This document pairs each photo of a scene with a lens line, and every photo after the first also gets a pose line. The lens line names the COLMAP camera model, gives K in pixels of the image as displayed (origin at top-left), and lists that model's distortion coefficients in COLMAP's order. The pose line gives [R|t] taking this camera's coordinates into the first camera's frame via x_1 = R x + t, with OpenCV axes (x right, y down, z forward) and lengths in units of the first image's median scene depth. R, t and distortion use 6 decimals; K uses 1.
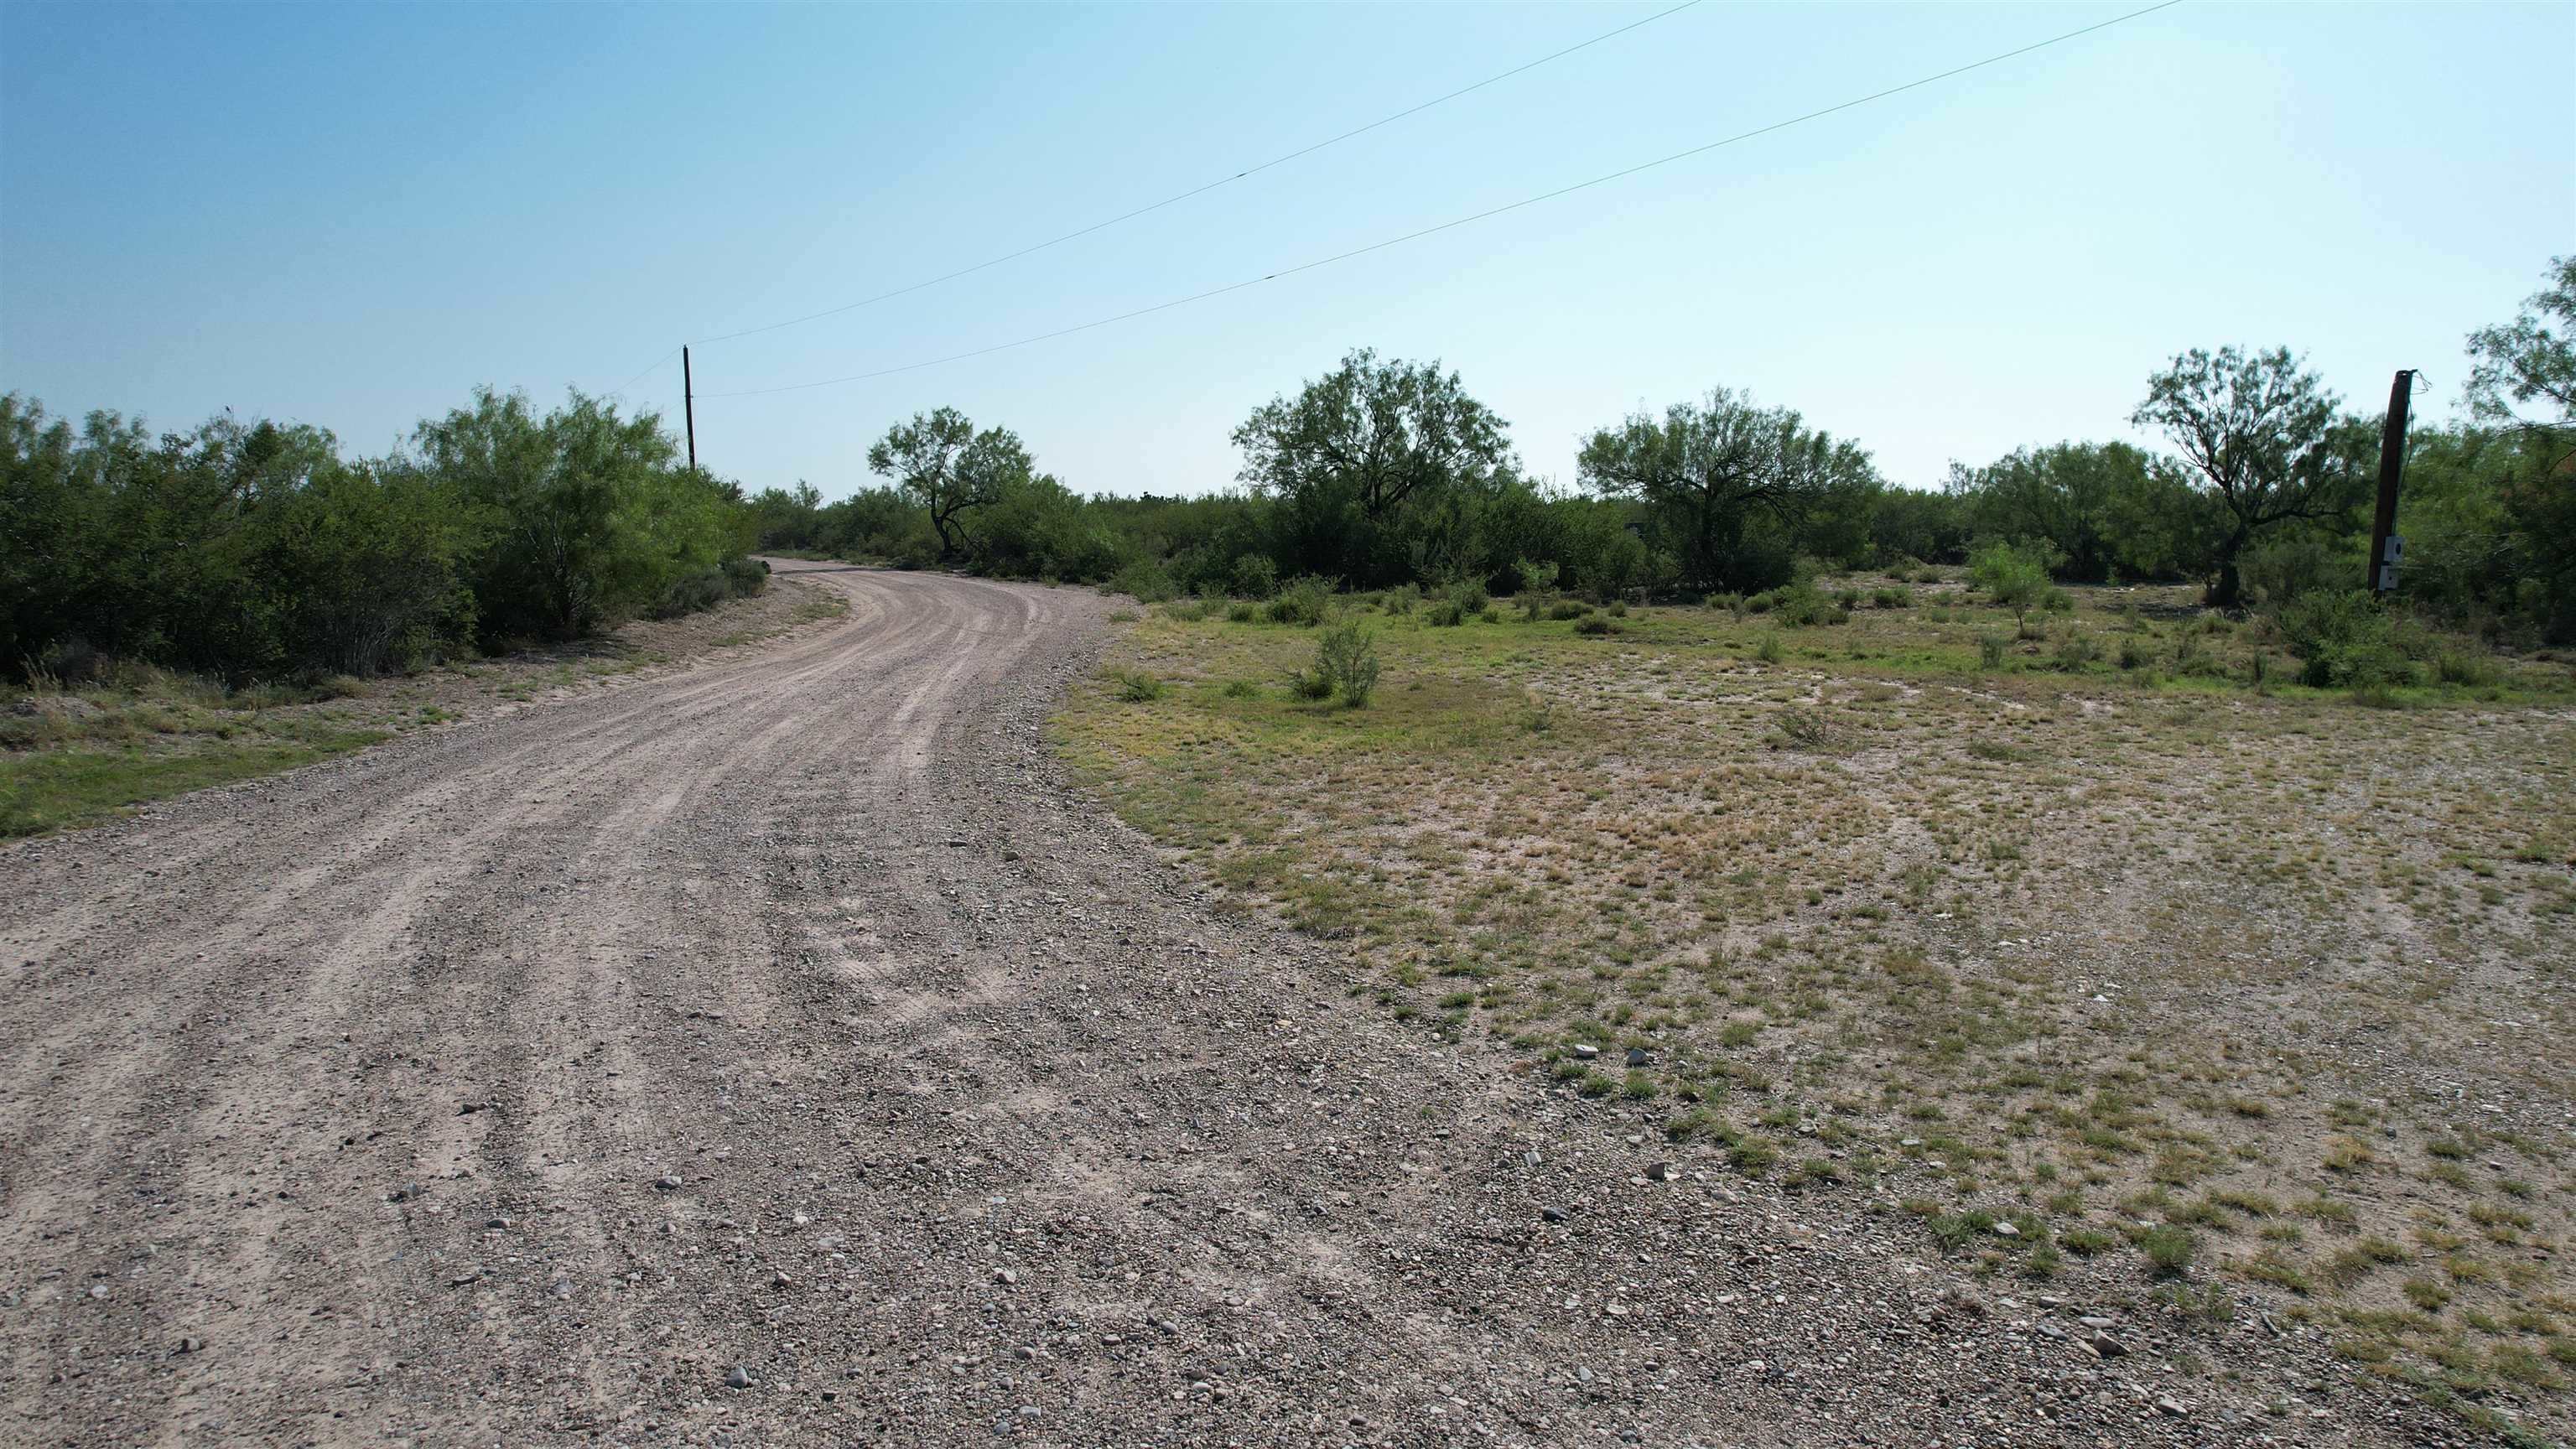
lens RADIAL K [[1663.8, 0, 1300.1], [0, 1663.8, 725.5], [0, 0, 1]] dist [-0.068818, 0.078649]
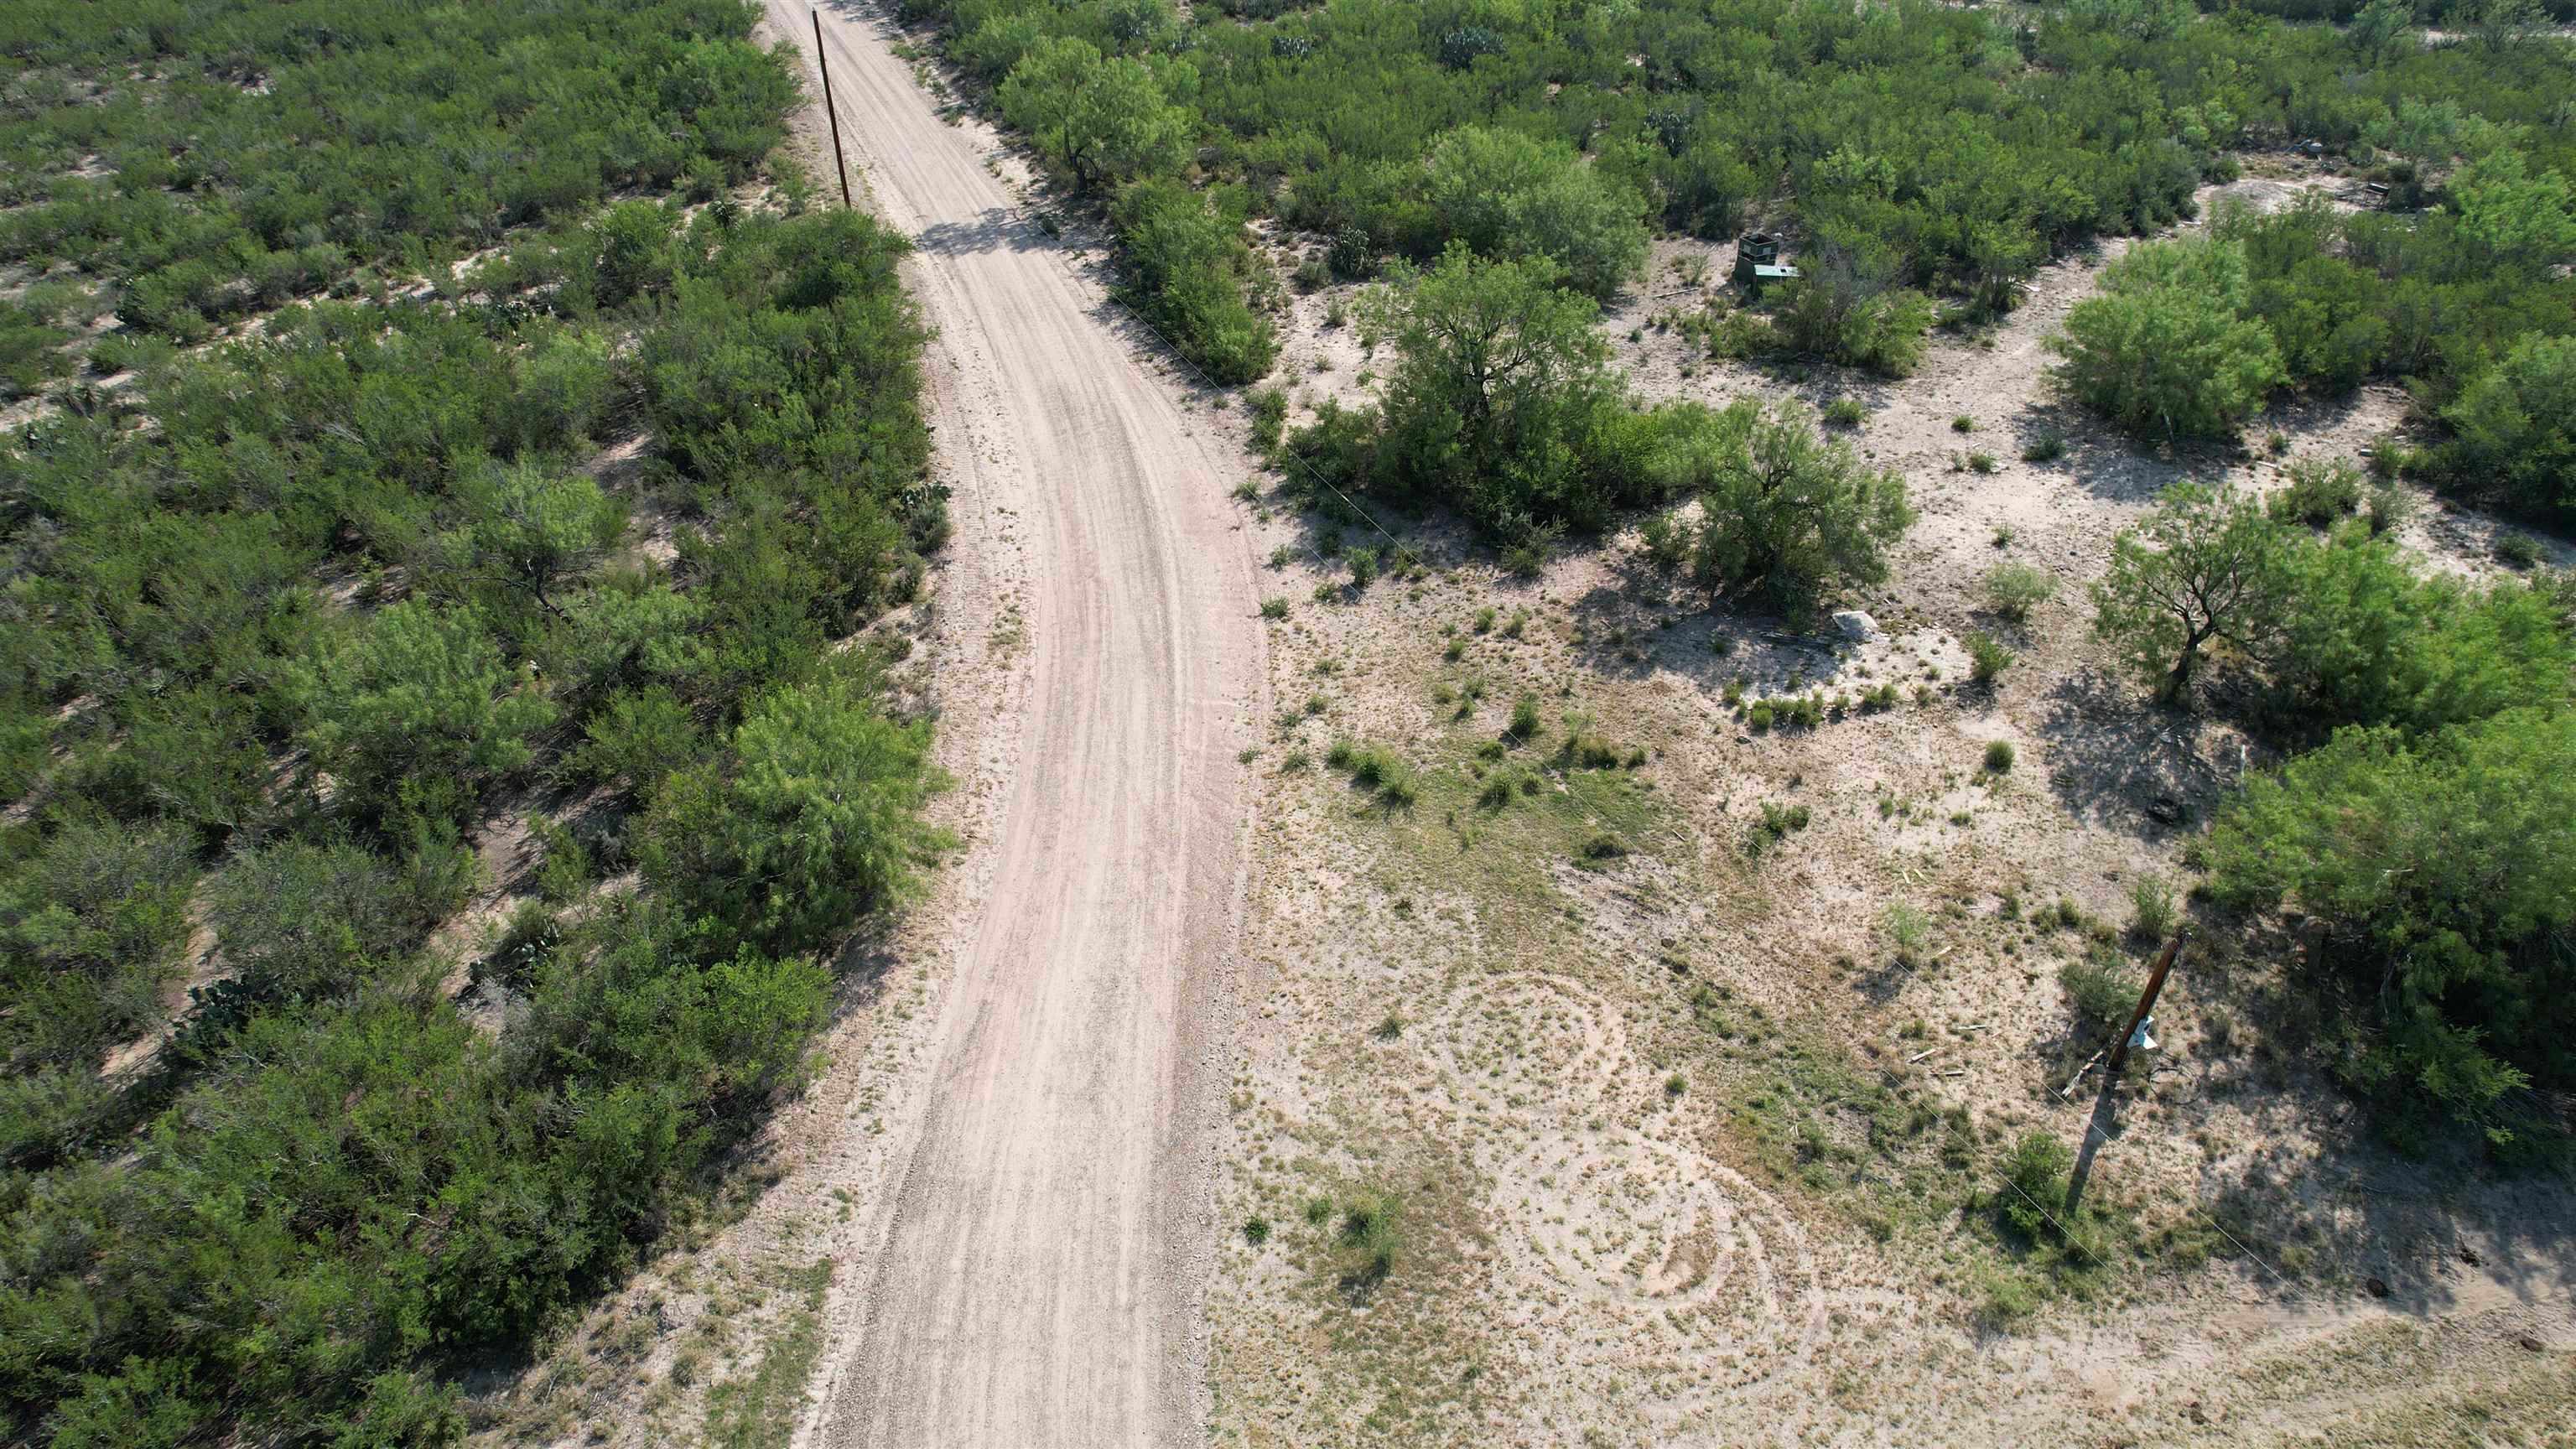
lens RADIAL K [[1663.8, 0, 1300.1], [0, 1663.8, 725.5], [0, 0, 1]] dist [-0.068818, 0.078649]
pose [[0.996323, 0.062356, -0.058760, 0.048749], [-0.025361, 0.869710, 0.492911, -4.277466], [0.081840, -0.489608, 0.868094, -0.668222]]
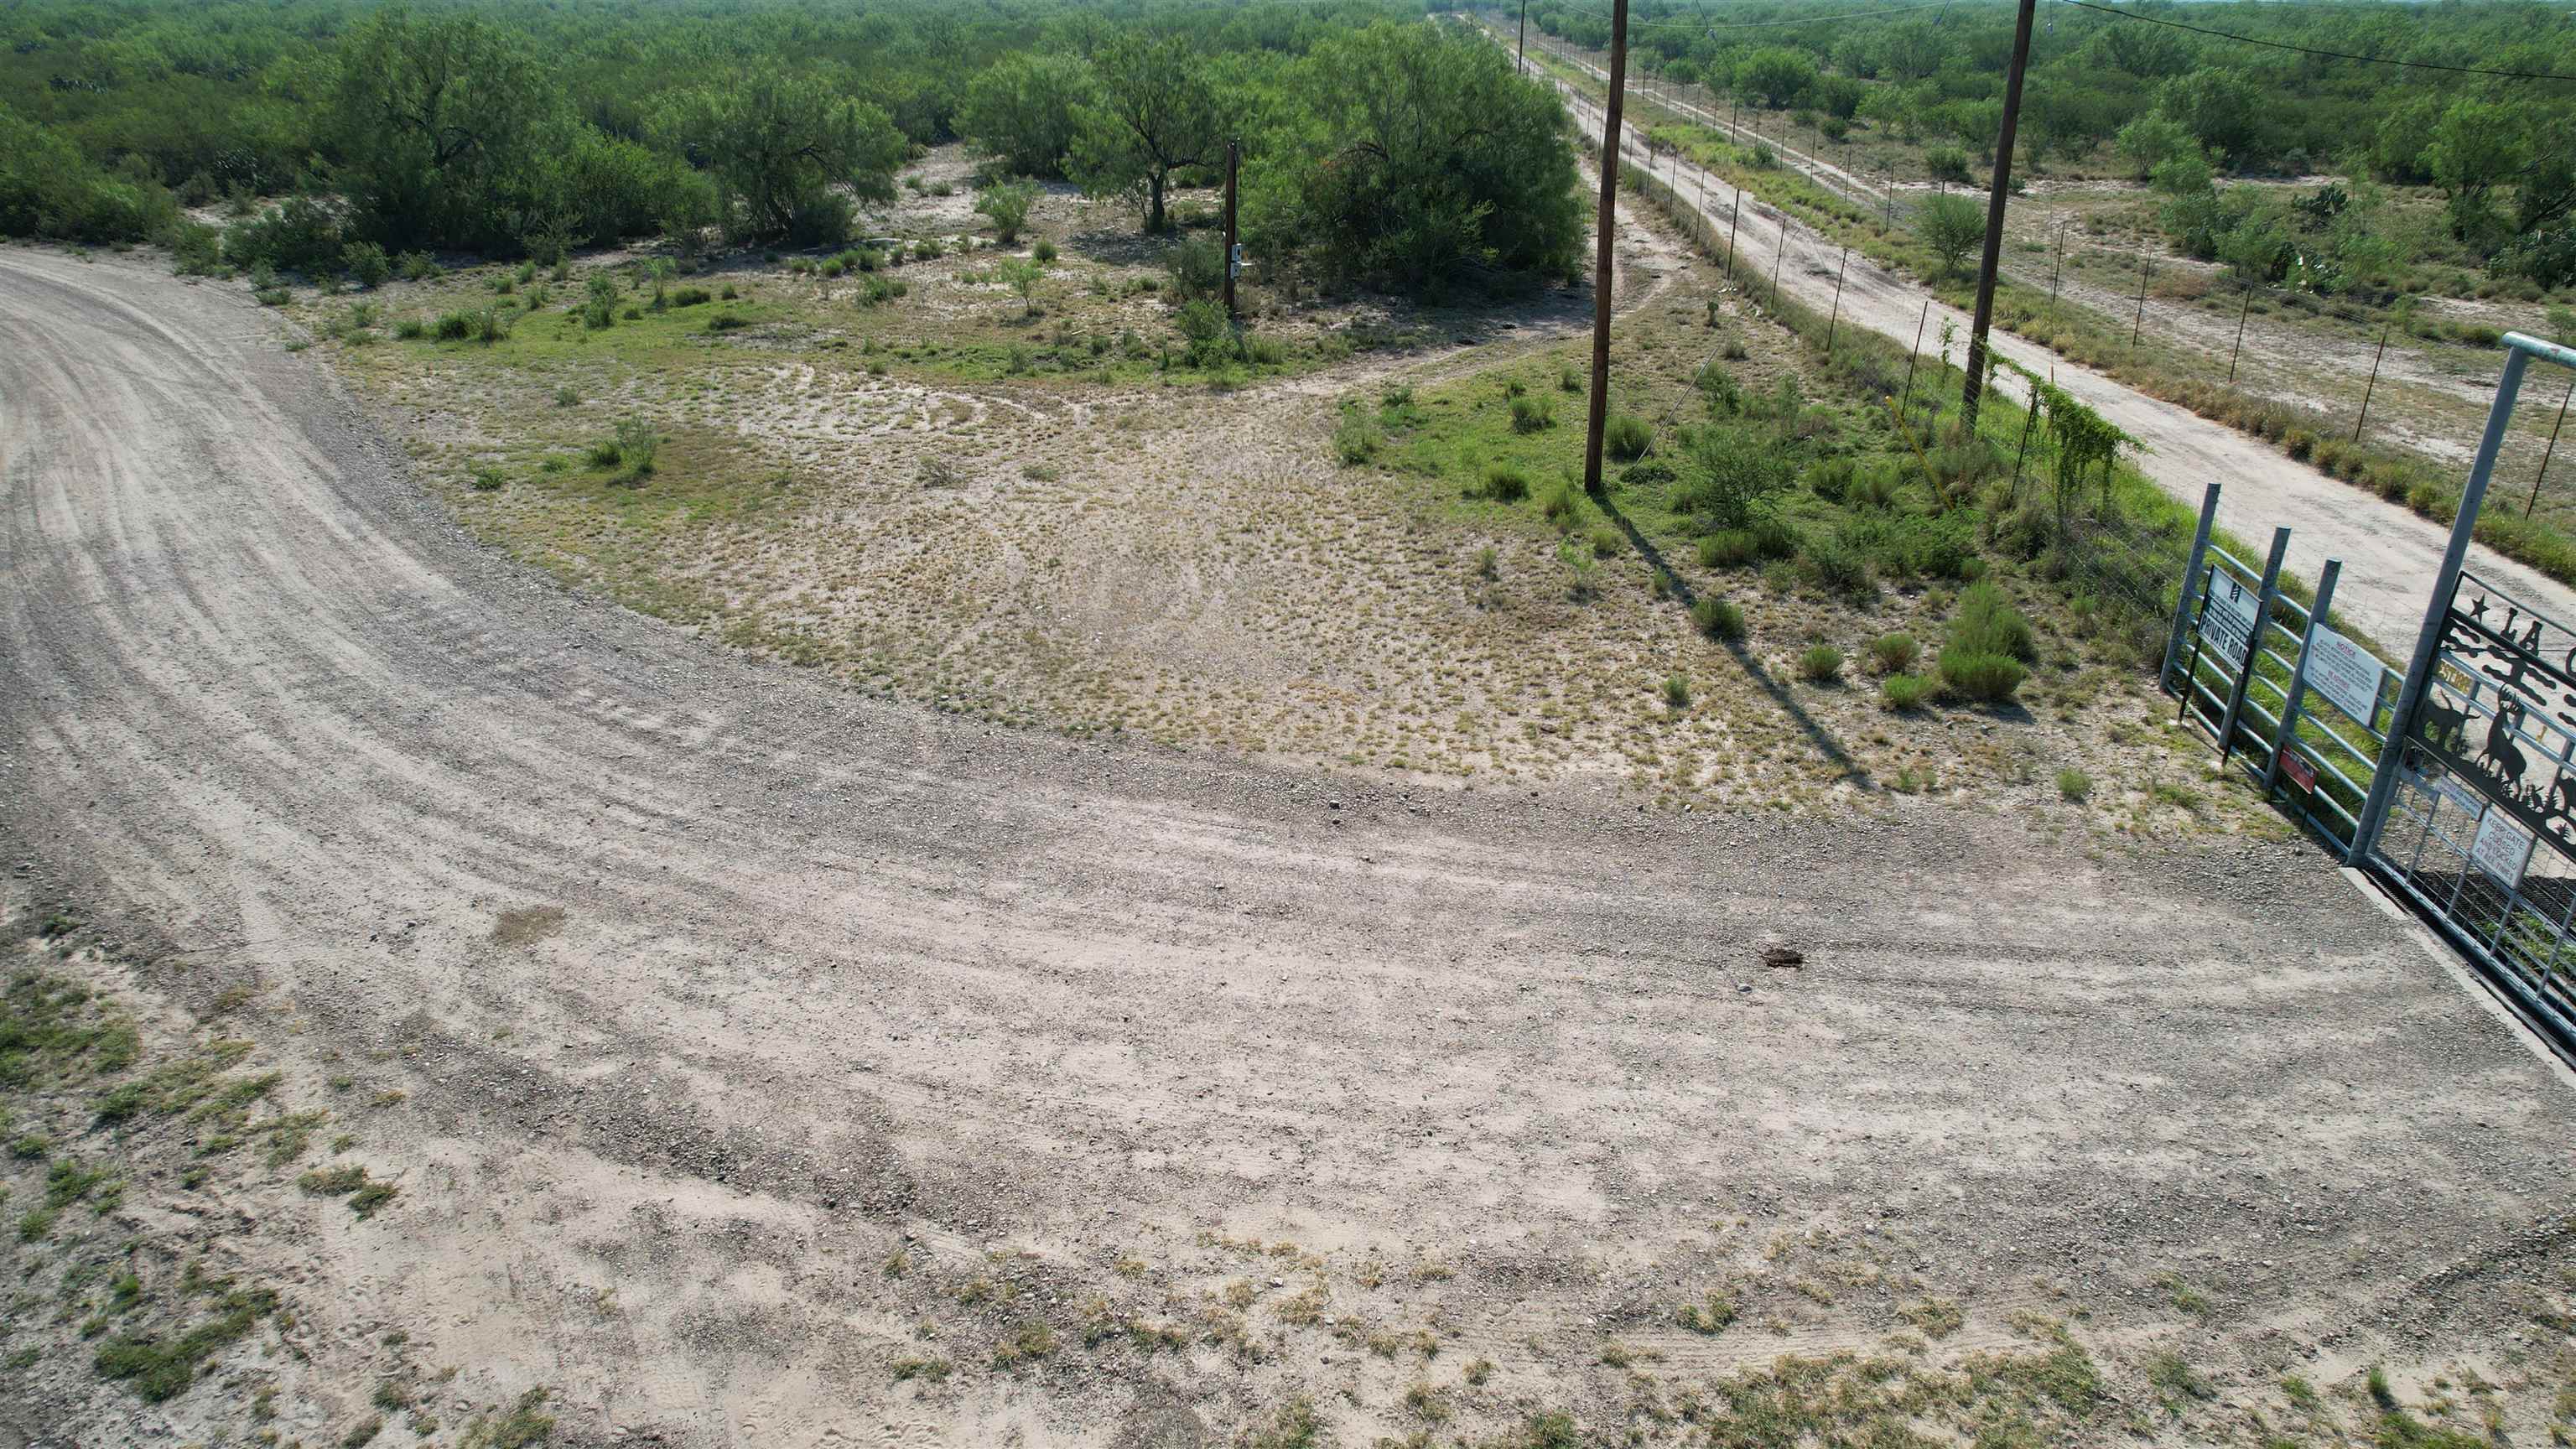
lens RADIAL K [[1663.8, 0, 1300.1], [0, 1663.8, 725.5], [0, 0, 1]] dist [-0.068818, 0.078649]
pose [[0.835091, -0.223904, 0.502484, -0.907620], [0.066056, 0.947626, 0.312477, -0.730676], [-0.546132, -0.227755, 0.806144, -2.006193]]
